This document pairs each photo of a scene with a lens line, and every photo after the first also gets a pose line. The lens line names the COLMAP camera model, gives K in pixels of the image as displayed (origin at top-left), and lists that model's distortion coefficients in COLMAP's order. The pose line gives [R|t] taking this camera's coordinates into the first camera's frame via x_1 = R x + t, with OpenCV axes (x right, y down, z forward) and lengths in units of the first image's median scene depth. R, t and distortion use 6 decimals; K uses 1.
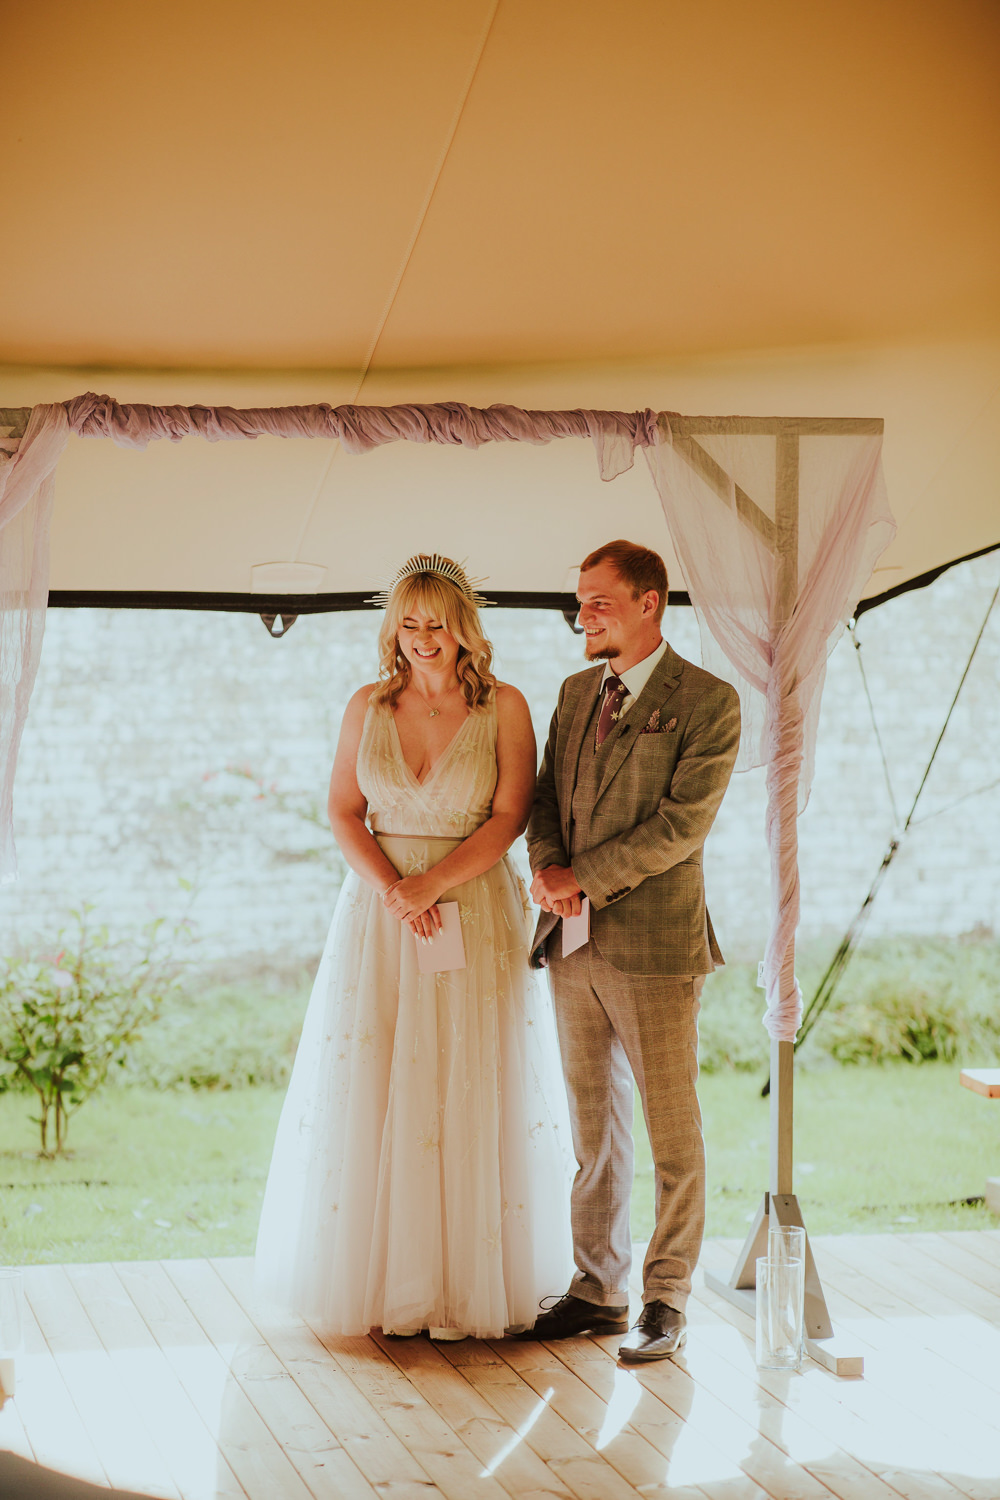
lens RADIAL K [[3470.9, 0, 506.9], [0, 3470.9, 746.2], [0, 0, 1]] dist [0.118964, 0.000000]
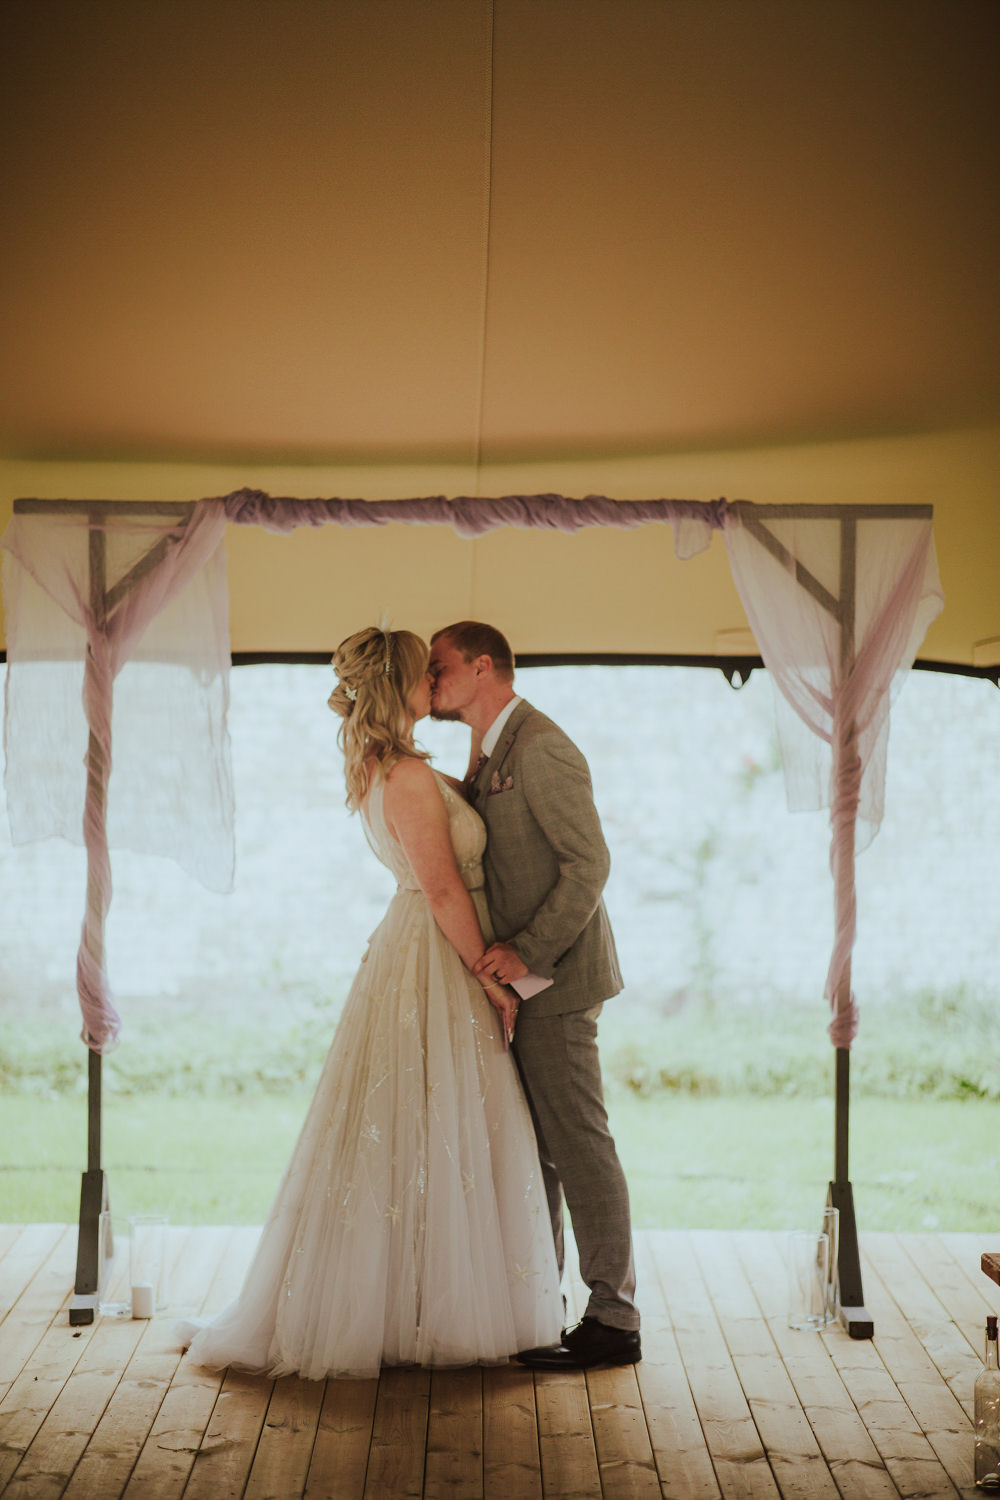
lens RADIAL K [[3470.9, 0, 506.5], [0, 3470.9, 754.8], [0, 0, 1]] dist [0.118964, 0.000000]
pose [[0.976396, 0.009624, -0.215771, 0.220683], [-0.012960, 0.999817, -0.014050, 0.005779], [0.215597, 0.016515, 0.976343, -0.144280]]
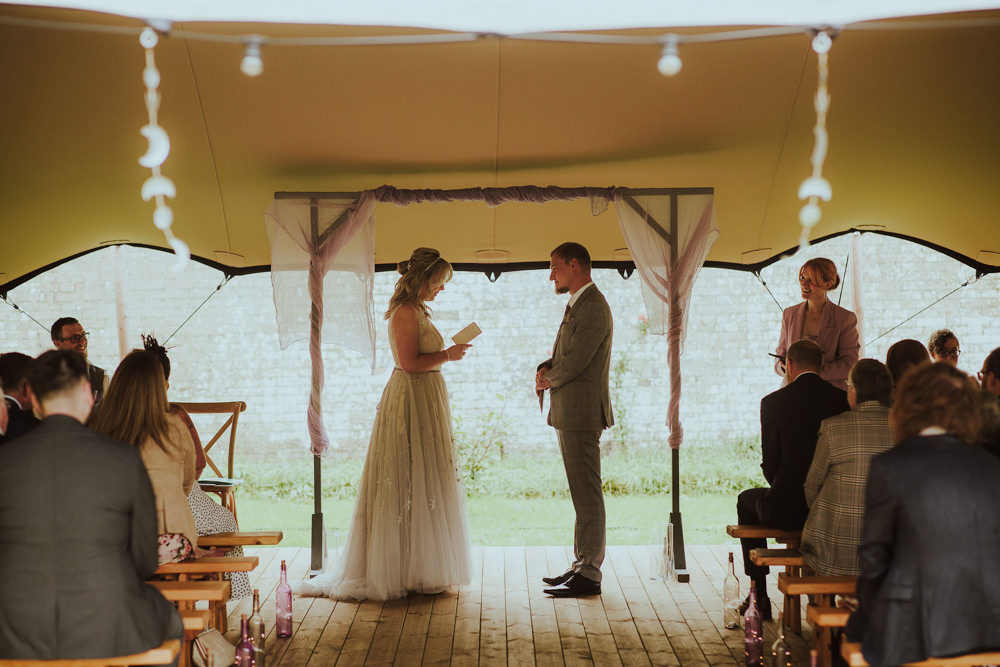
lens RADIAL K [[2313.1, 0, 504.7], [0, 2313.1, 336.1], [0, 0, 1]] dist [0.130990, 0.000000]
pose [[0.975344, -0.006300, -0.220602, 0.321288], [0.003477, 0.999907, -0.013184, 0.028361], [0.220664, 0.012092, 0.975275, -0.586631]]
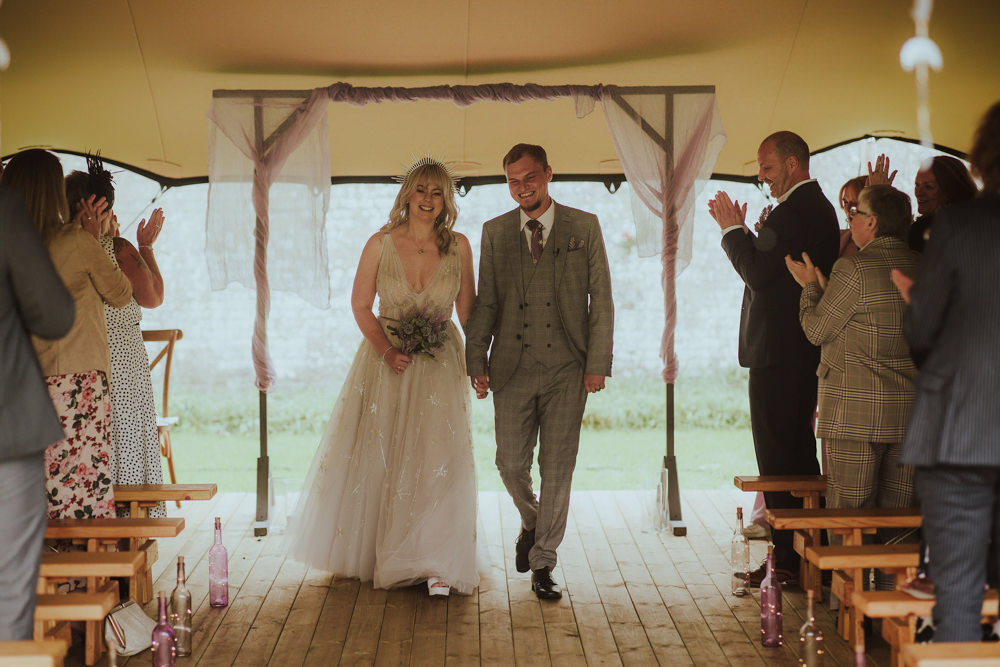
lens RADIAL K [[2313.9, 0, 500.3], [0, 2313.9, 331.5], [0, 0, 1]] dist [0.118964, 0.000000]
pose [[0.977745, 0.001587, -0.209790, 0.276885], [0.002715, 0.999792, 0.020218, 0.025061], [0.209779, -0.020338, 0.977537, -0.395259]]
